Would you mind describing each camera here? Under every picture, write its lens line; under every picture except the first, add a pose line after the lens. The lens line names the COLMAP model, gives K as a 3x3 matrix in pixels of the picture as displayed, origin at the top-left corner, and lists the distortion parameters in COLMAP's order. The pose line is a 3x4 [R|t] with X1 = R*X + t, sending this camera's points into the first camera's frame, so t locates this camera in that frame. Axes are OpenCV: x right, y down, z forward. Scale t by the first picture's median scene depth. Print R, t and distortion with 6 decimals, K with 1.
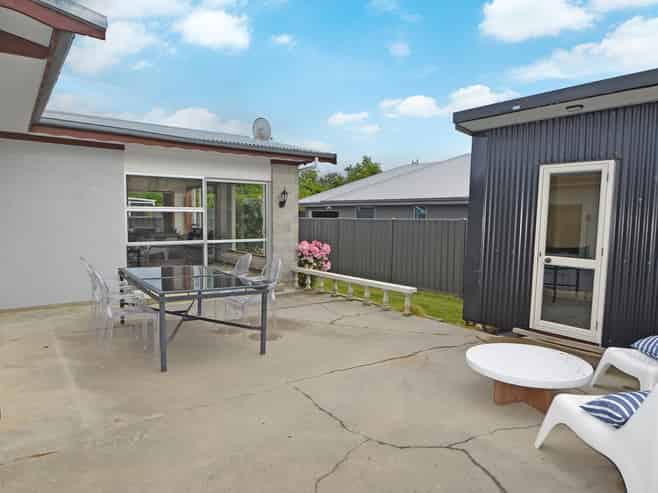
lens RADIAL K [[418.6, 0, 335.1], [0, 418.6, 246.0], [0, 0, 1]] dist [-0.024014, -0.003027]
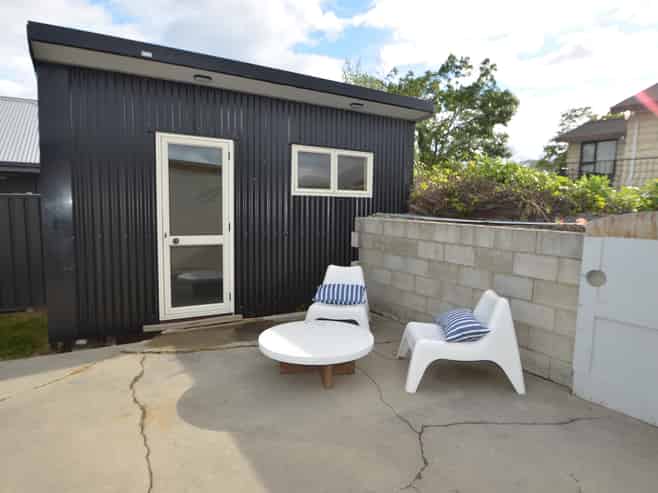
lens RADIAL K [[418.6, 0, 329.6], [0, 418.6, 247.1], [0, 0, 1]] dist [-0.024014, -0.003027]
pose [[0.101266, -0.118421, 0.987786, -0.355781], [0.045219, 0.992412, 0.114340, -0.041487], [-0.993831, 0.033088, 0.105852, 0.578249]]
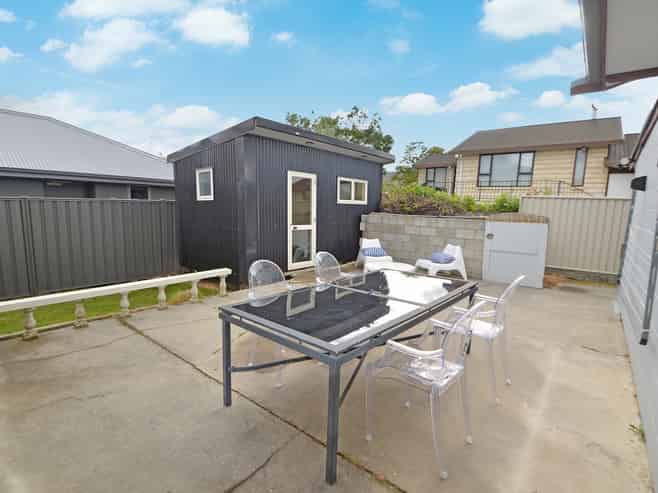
lens RADIAL K [[329.0, 0, 333.7], [0, 329.0, 248.2], [0, 0, 1]] dist [-0.012020, 0.000106]
pose [[-0.230320, -0.147159, 0.961924, -0.854871], [0.034229, 0.986663, 0.159139, -0.094885], [-0.972513, 0.069578, -0.222211, 1.165285]]
